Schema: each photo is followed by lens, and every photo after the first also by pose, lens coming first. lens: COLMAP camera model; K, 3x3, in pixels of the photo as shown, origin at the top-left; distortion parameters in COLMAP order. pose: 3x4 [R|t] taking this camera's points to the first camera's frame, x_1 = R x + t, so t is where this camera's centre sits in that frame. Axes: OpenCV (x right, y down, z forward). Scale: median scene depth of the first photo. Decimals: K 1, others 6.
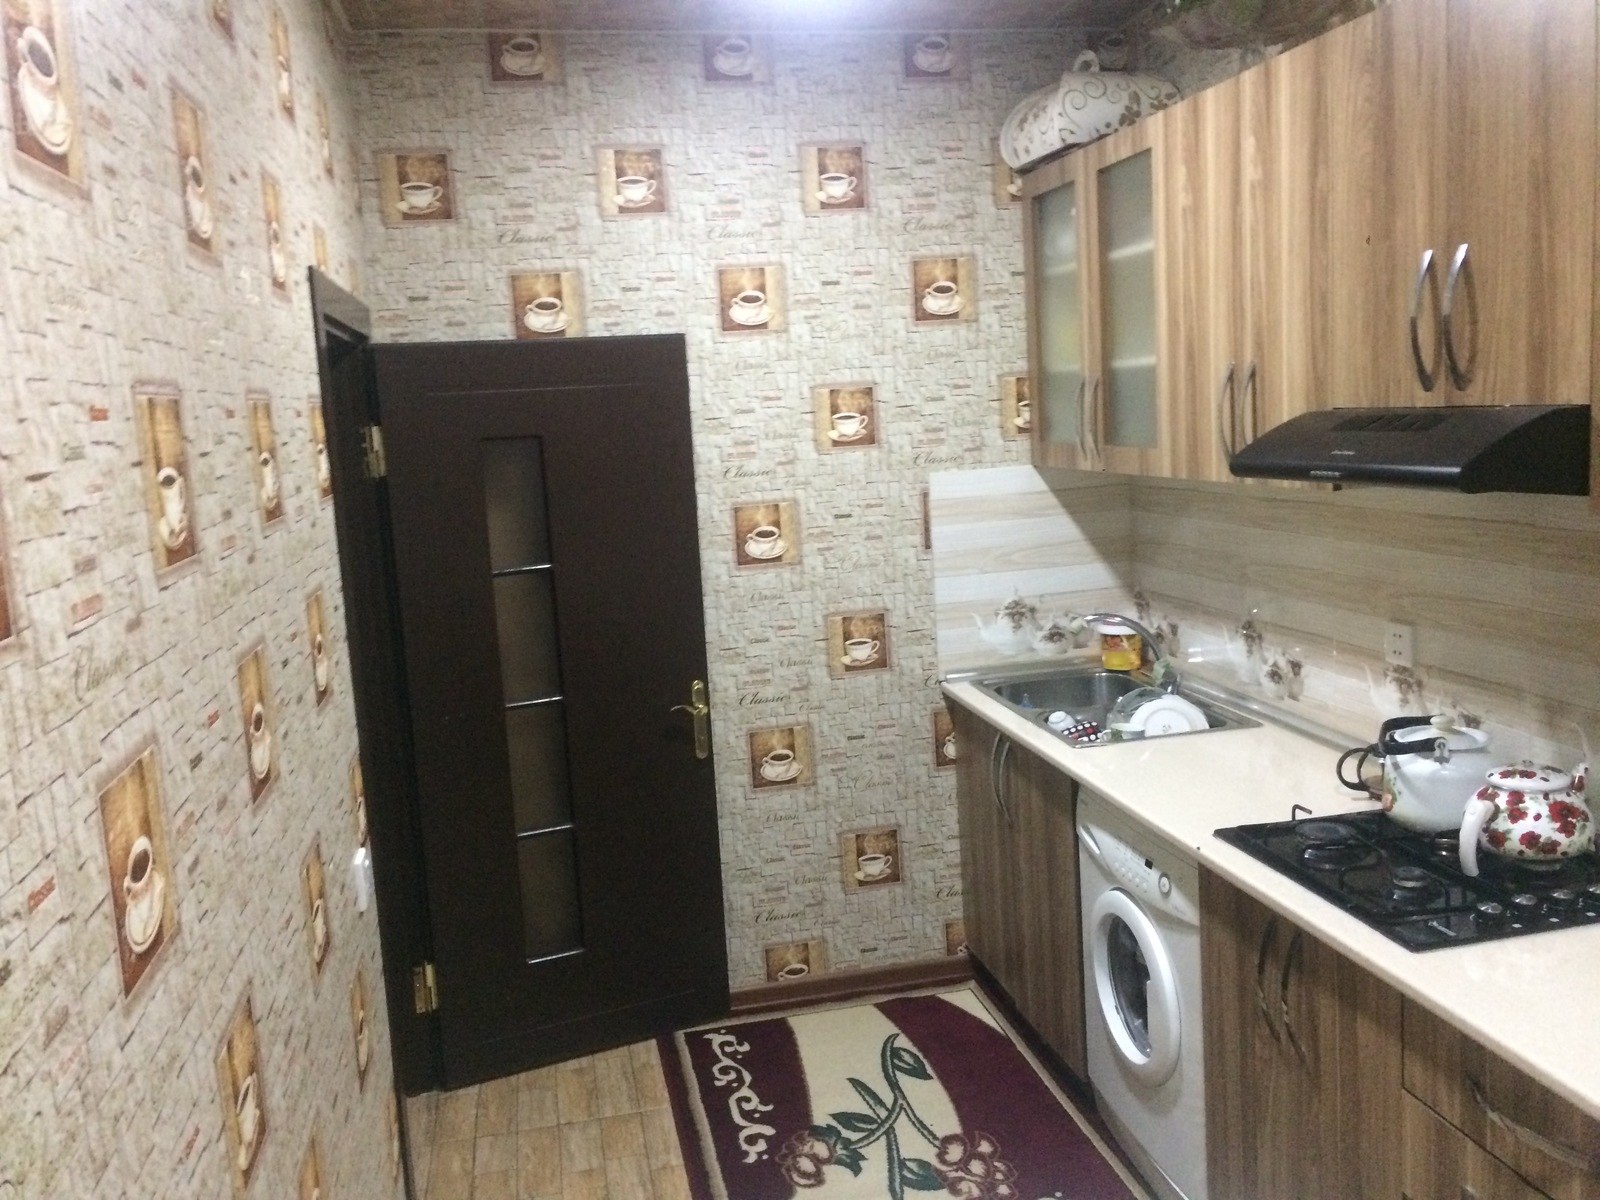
lens RADIAL K [[1375.8, 0, 800.0], [0, 1375.8, 600.0], [0, 0, 1]] dist [0.080571, -0.116054]
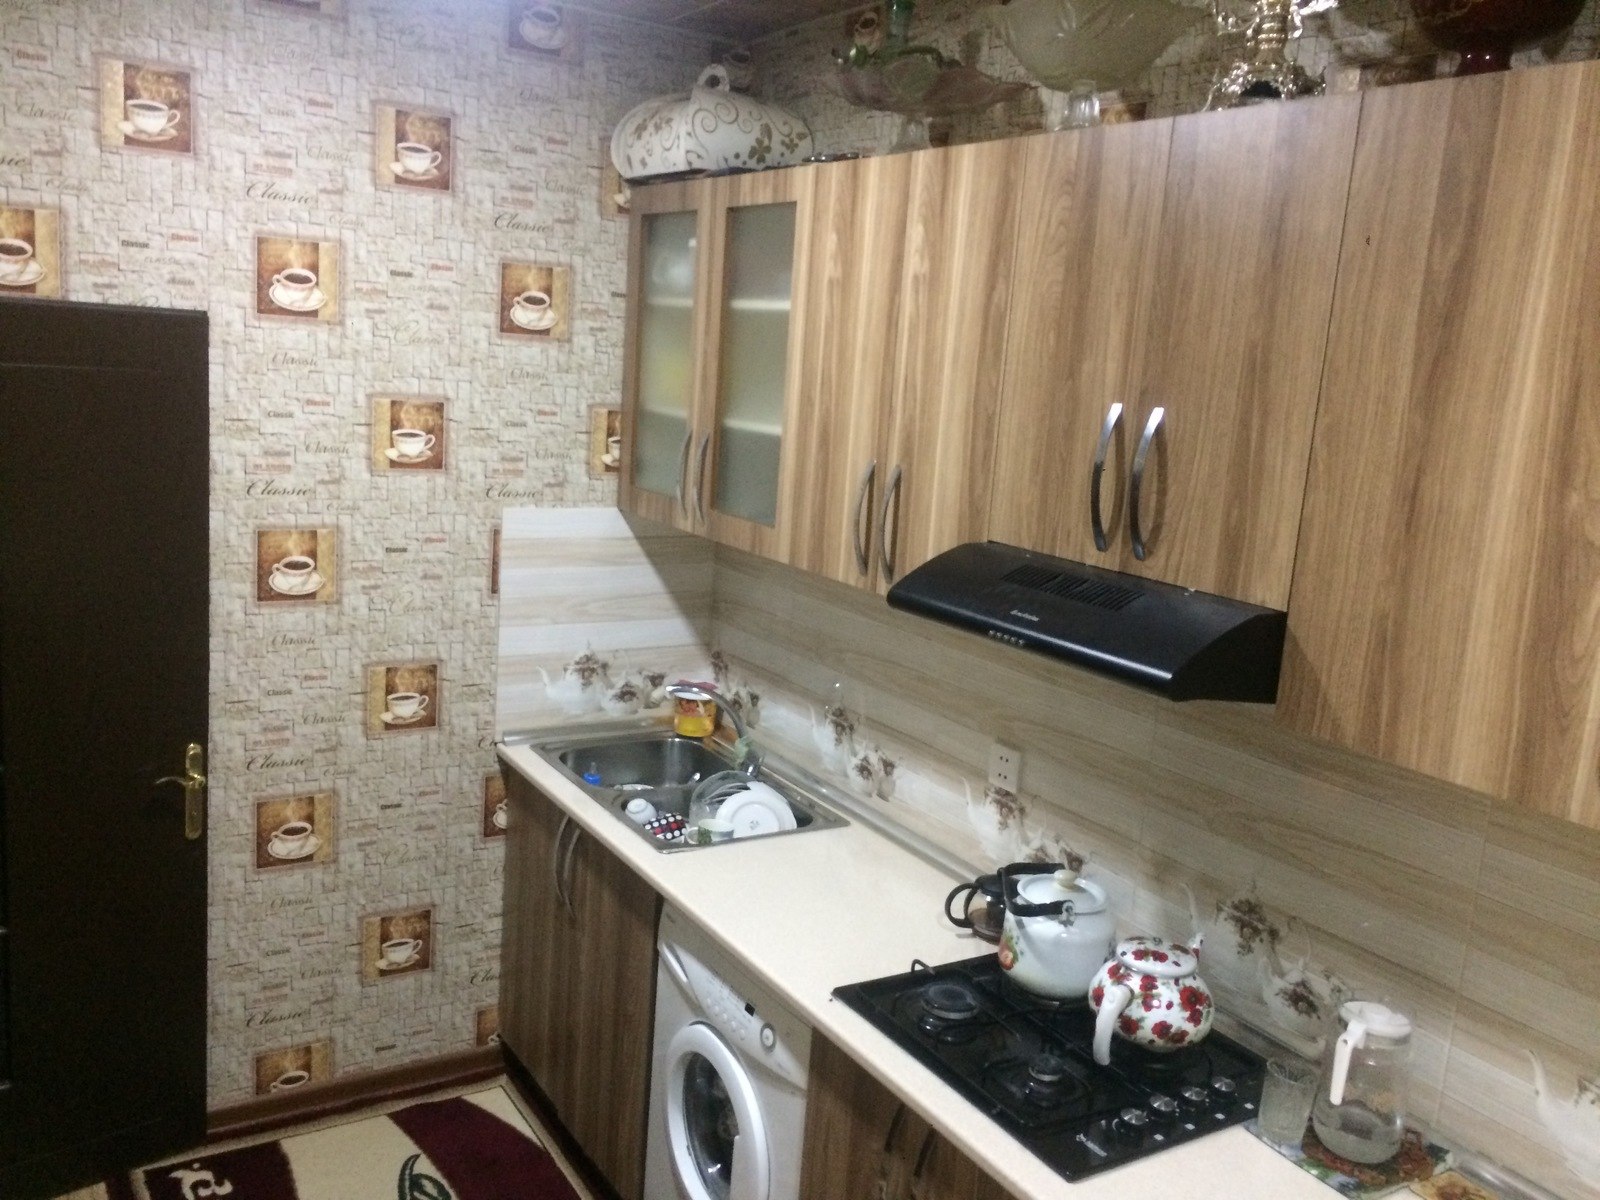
lens RADIAL K [[1365.6, 0, 800.0], [0, 1365.6, 600.0], [0, 0, 1]] dist [0.088046, -0.109703]
pose [[0.928983, 0.064713, 0.364422, -0.045520], [-0.080747, 0.996315, 0.028918, -0.076666], [-0.361208, -0.056291, 0.930785, 0.124245]]
